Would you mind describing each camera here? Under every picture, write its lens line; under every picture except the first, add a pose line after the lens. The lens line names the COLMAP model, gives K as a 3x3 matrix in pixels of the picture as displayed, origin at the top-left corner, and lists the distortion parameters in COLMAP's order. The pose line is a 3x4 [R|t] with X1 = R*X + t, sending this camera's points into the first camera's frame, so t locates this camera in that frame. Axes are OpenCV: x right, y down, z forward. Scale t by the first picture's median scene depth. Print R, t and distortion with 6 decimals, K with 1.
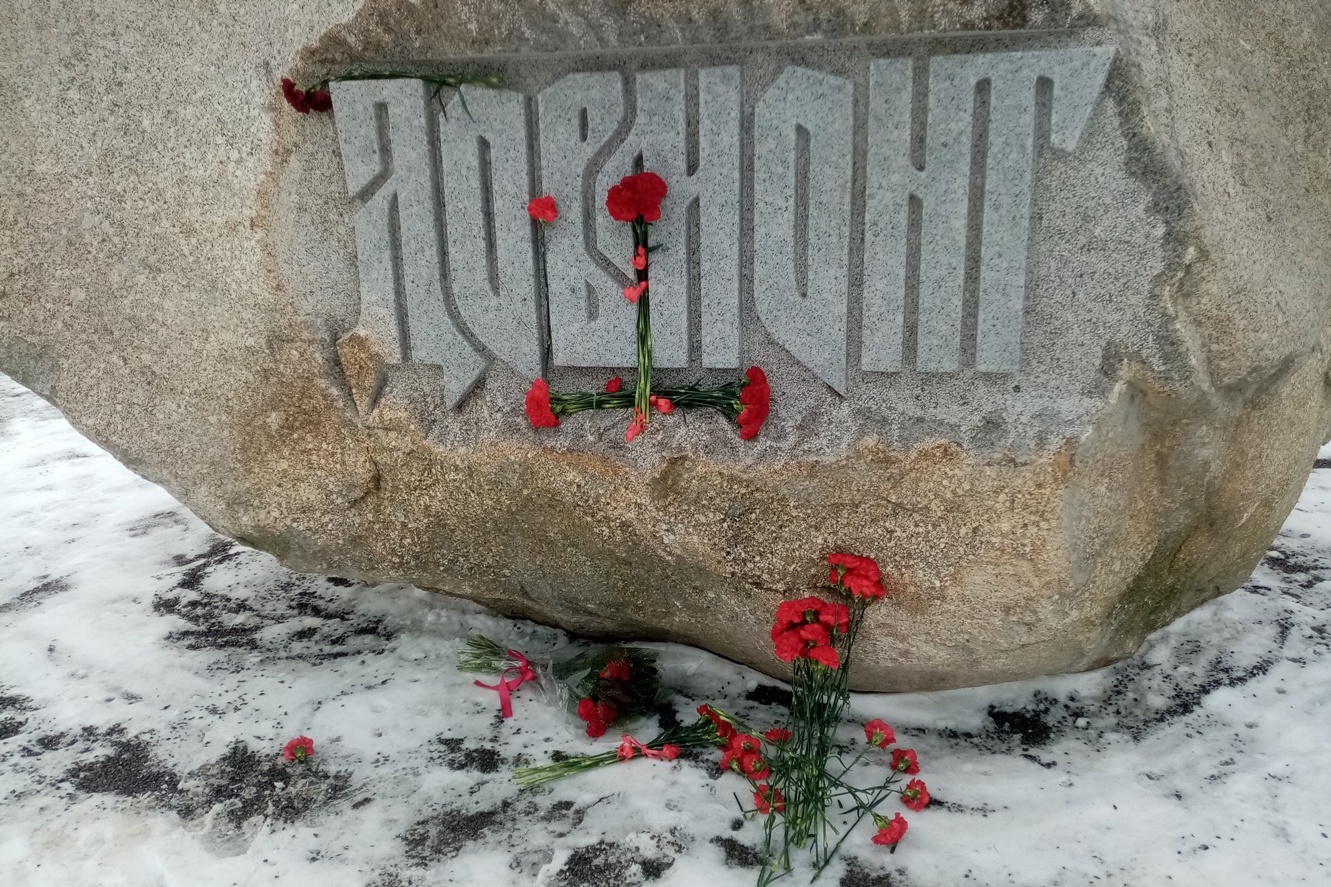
lens RADIAL K [[1047.3, 0, 665.5], [0, 1047.3, 443.5], [0, 0, 1]] dist [0.037944, -0.004863]
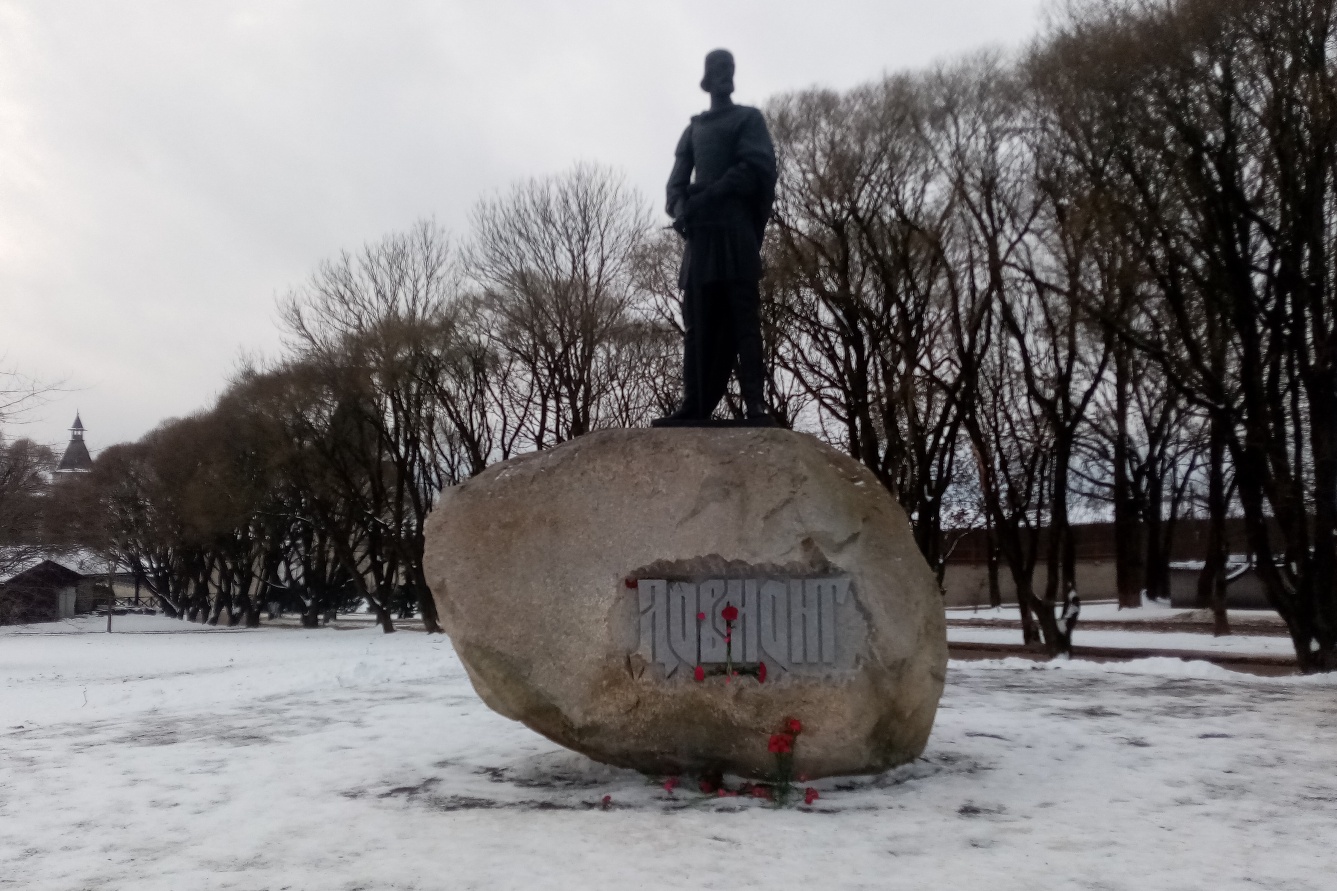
lens RADIAL K [[1217.6, 0, 668.5], [0, 1217.6, 445.5], [0, 0, 1]] dist [0.093958, -0.002792]
pose [[0.985452, 0.033231, 0.166673, -0.918426], [0.027060, 0.937508, -0.346910, 0.652167], [-0.167786, 0.346373, 0.922970, -2.935636]]
